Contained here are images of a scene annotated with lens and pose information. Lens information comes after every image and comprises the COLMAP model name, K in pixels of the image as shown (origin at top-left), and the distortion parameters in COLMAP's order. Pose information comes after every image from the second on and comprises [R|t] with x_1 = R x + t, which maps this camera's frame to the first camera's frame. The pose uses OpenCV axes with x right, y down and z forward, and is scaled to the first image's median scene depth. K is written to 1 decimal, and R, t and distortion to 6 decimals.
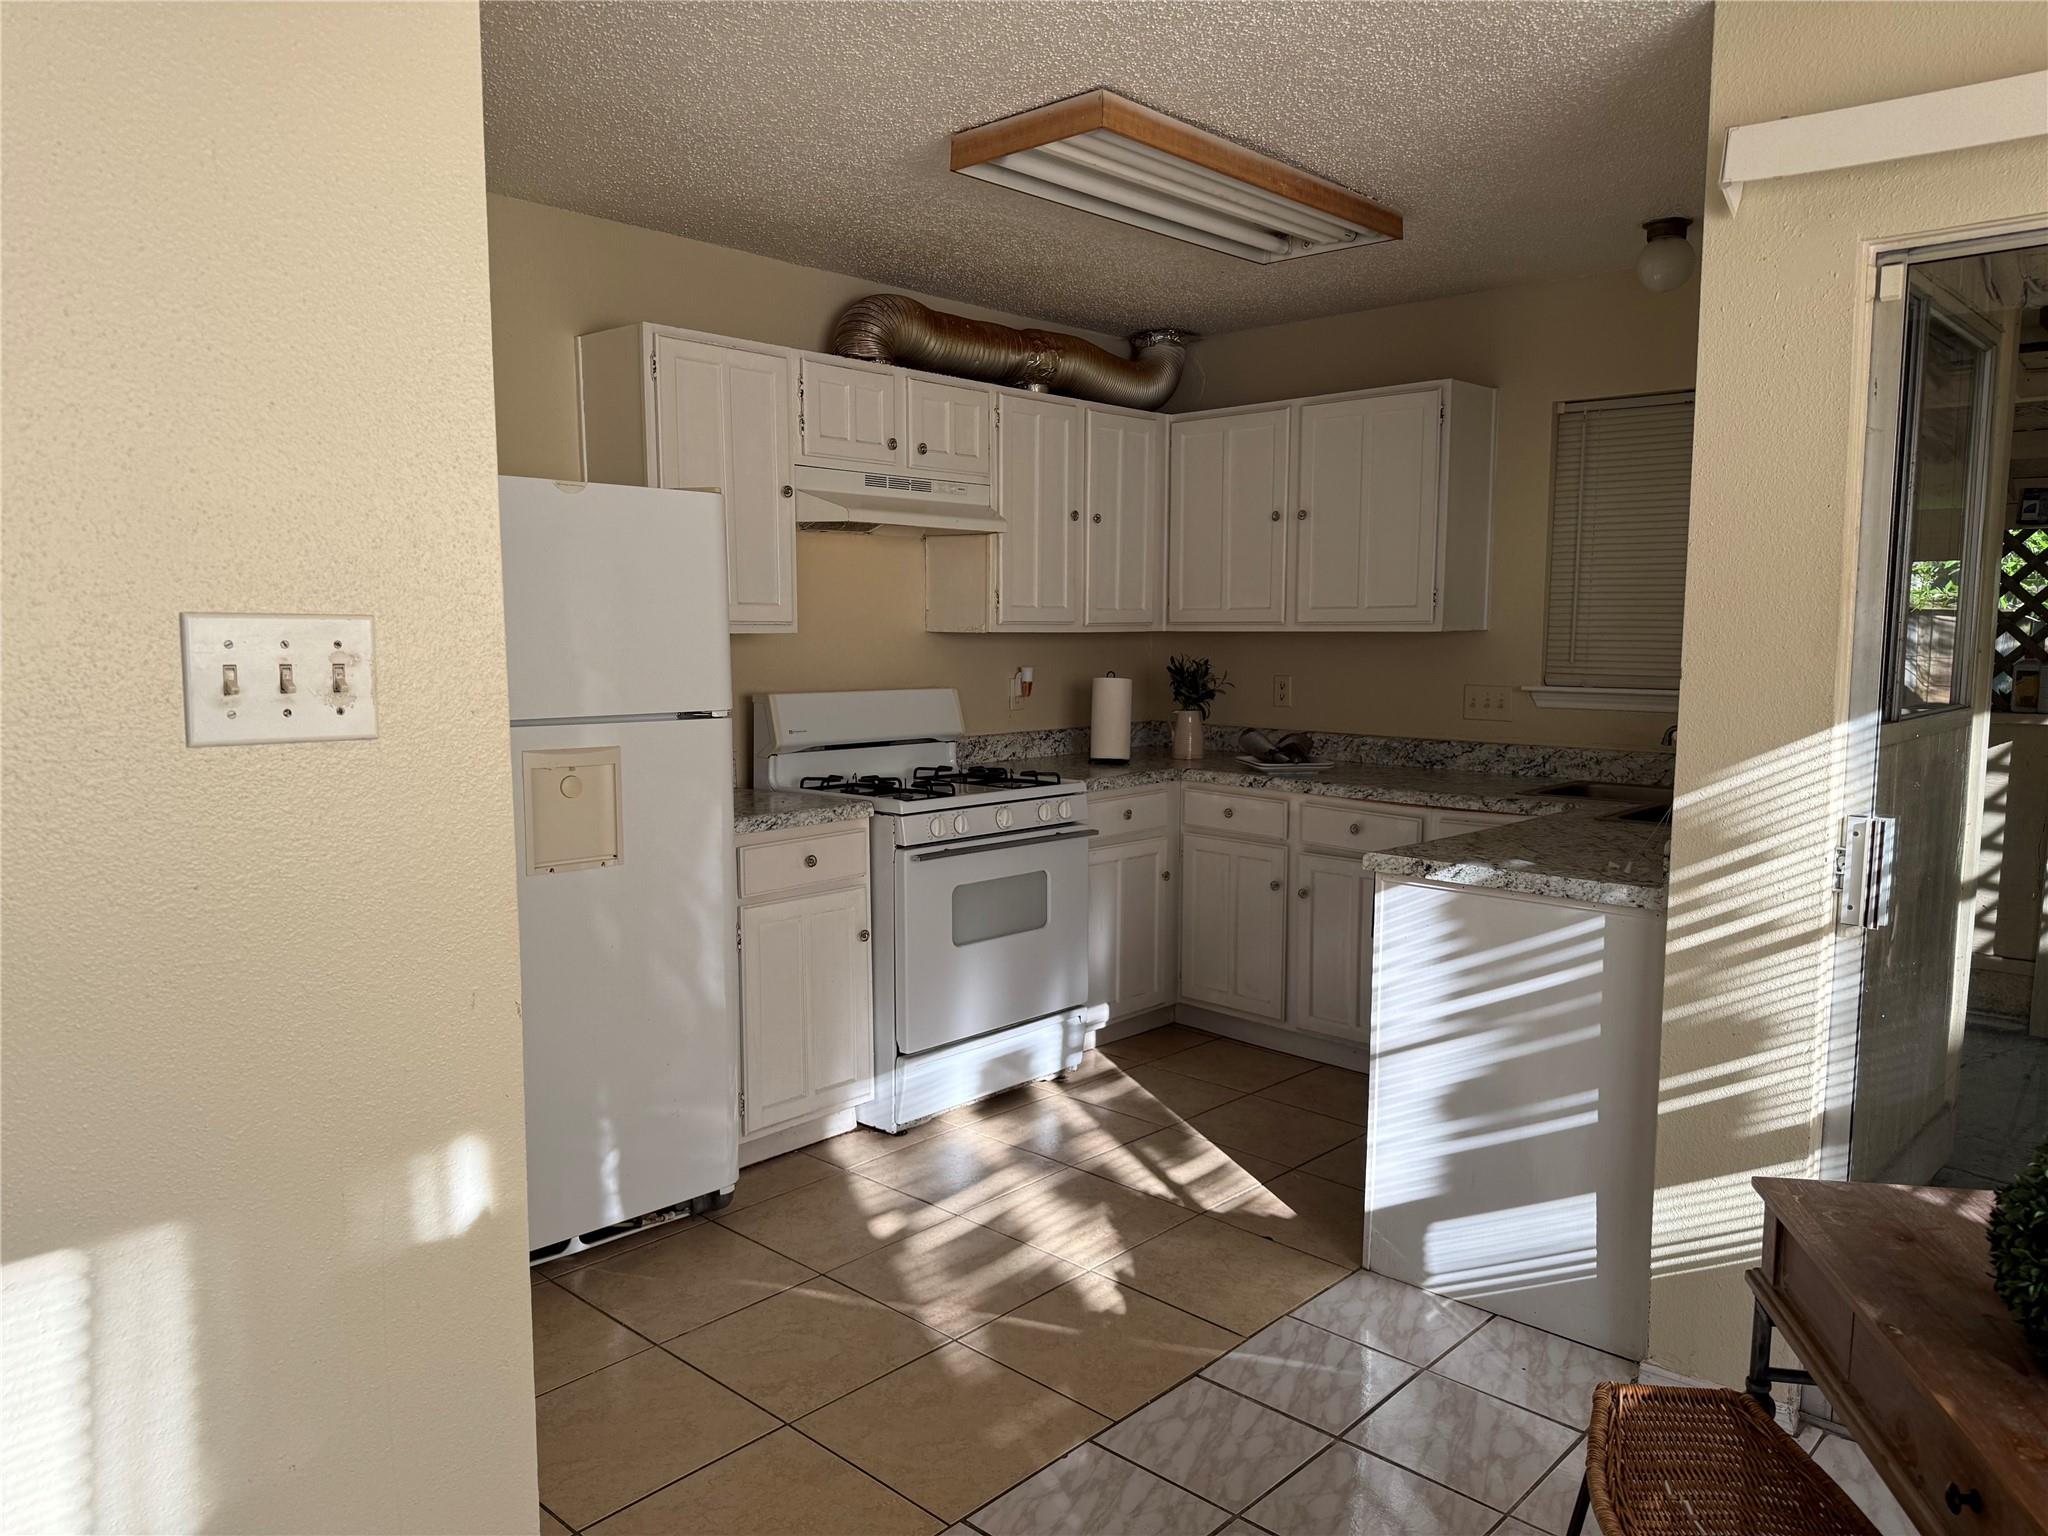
lens RADIAL K [[1427.2, 0, 1024.0], [0, 1427.2, 768.0], [0, 0, 1]] dist [0.026731, -0.033107]
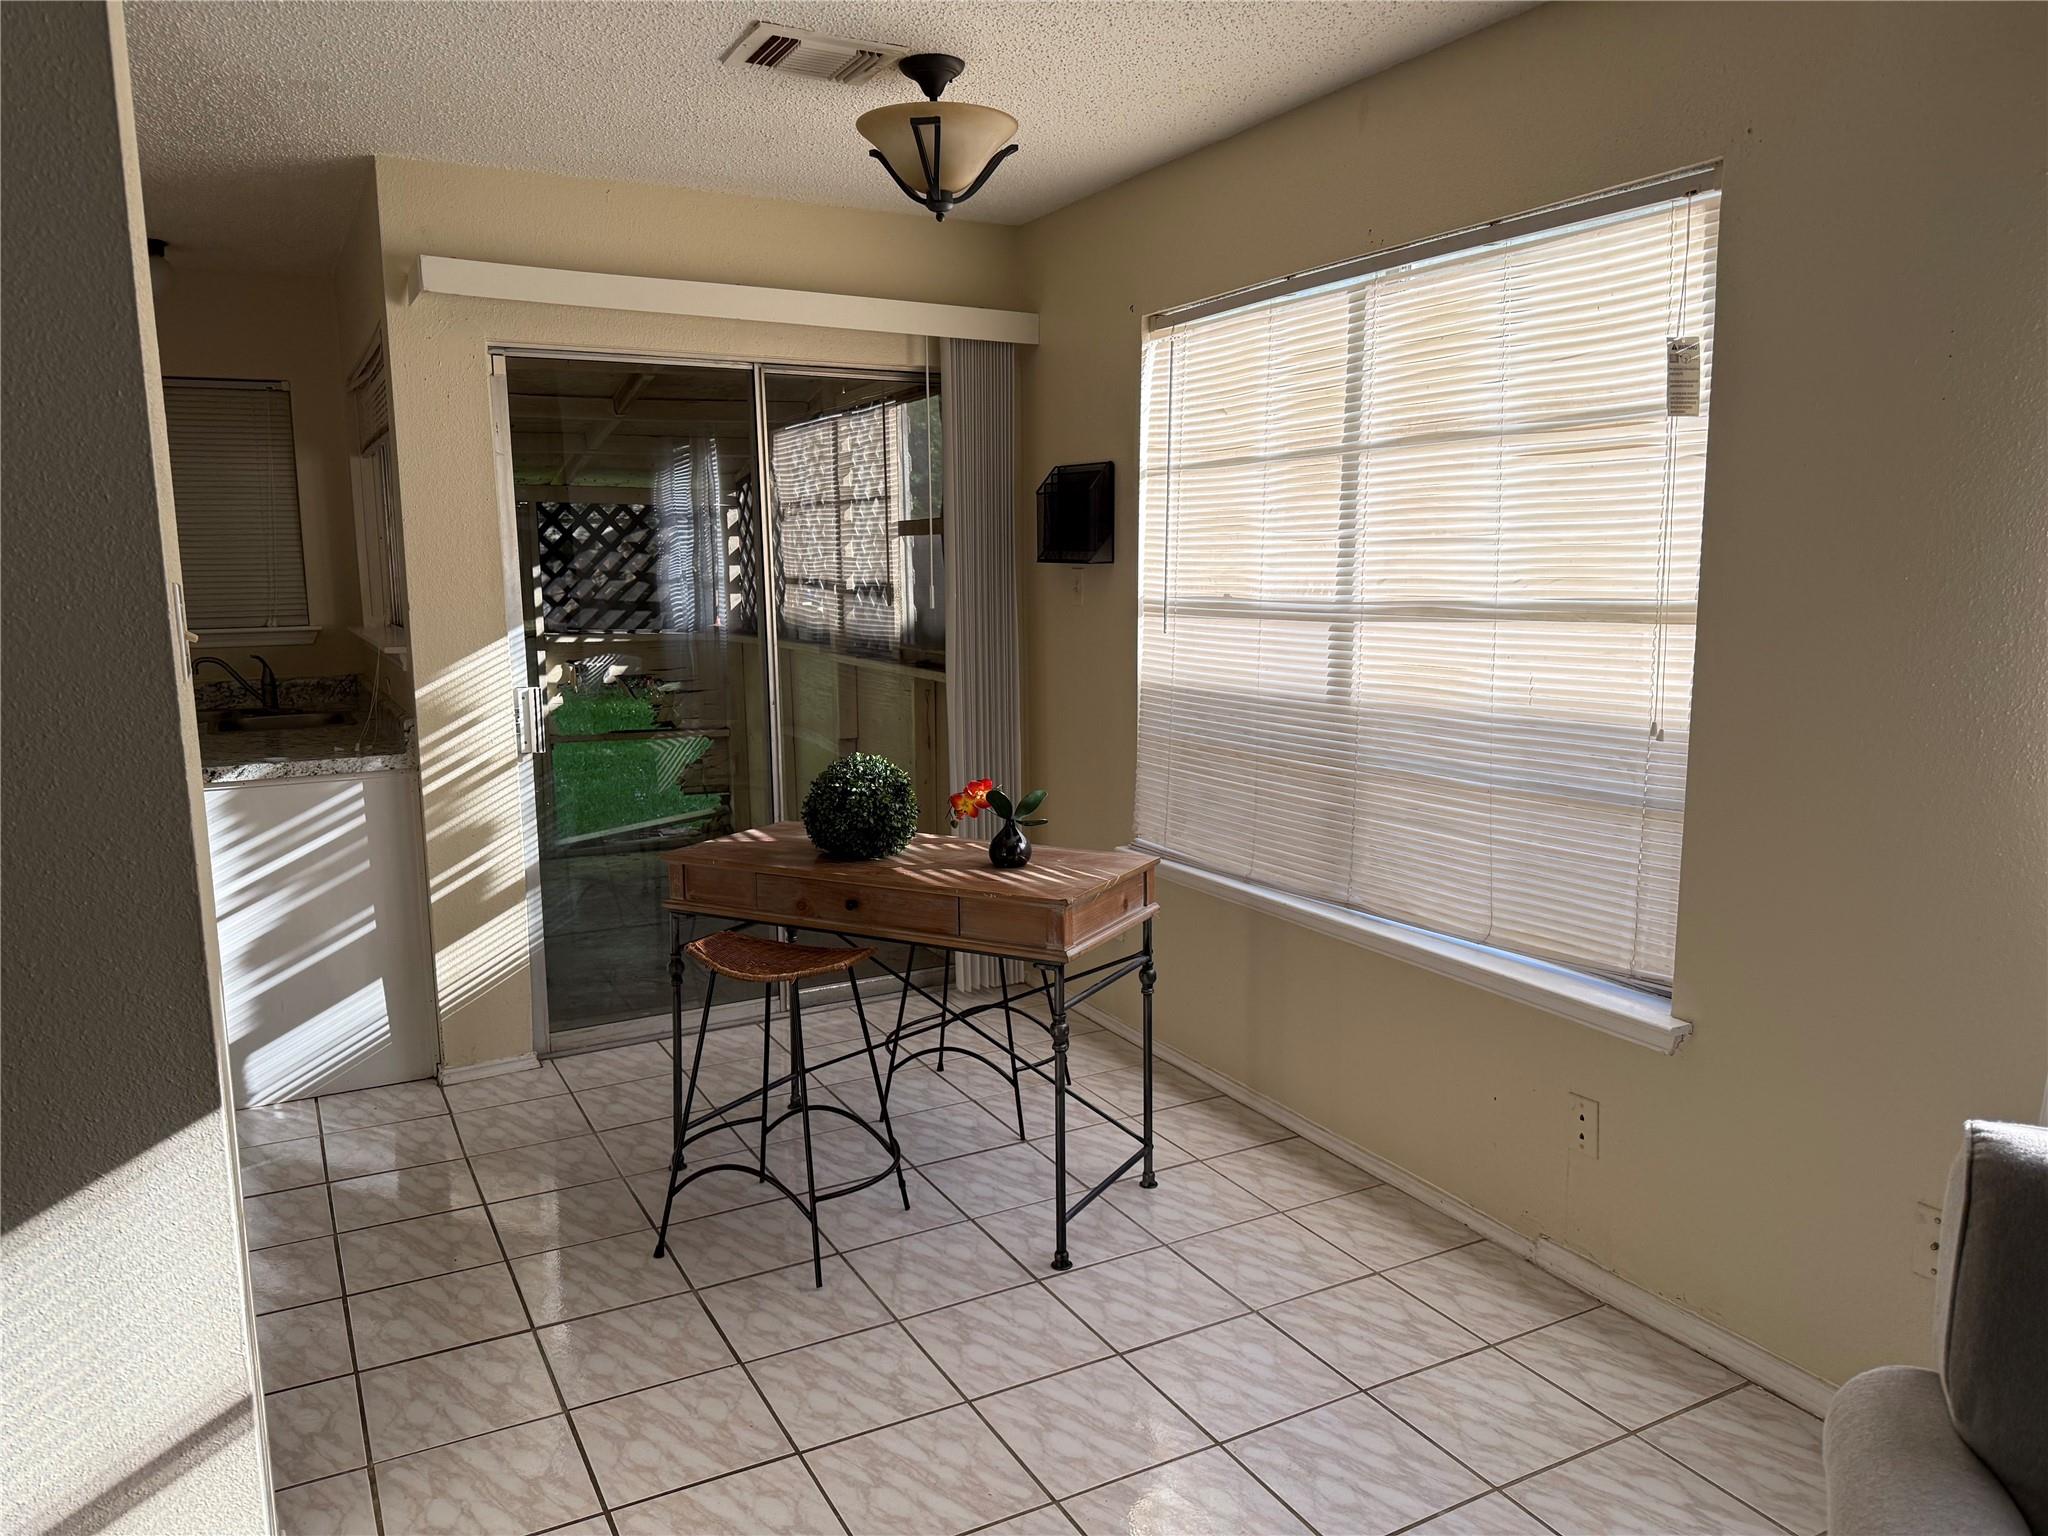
lens RADIAL K [[1427.2, 0, 1024.0], [0, 1427.2, 768.0], [0, 0, 1]] dist [0.026731, -0.033107]
pose [[0.335482, -0.143519, 0.931050, -0.733906], [0.108965, 0.987605, 0.112974, 0.000908], [-0.935723, 0.063551, 0.346962, -0.106628]]
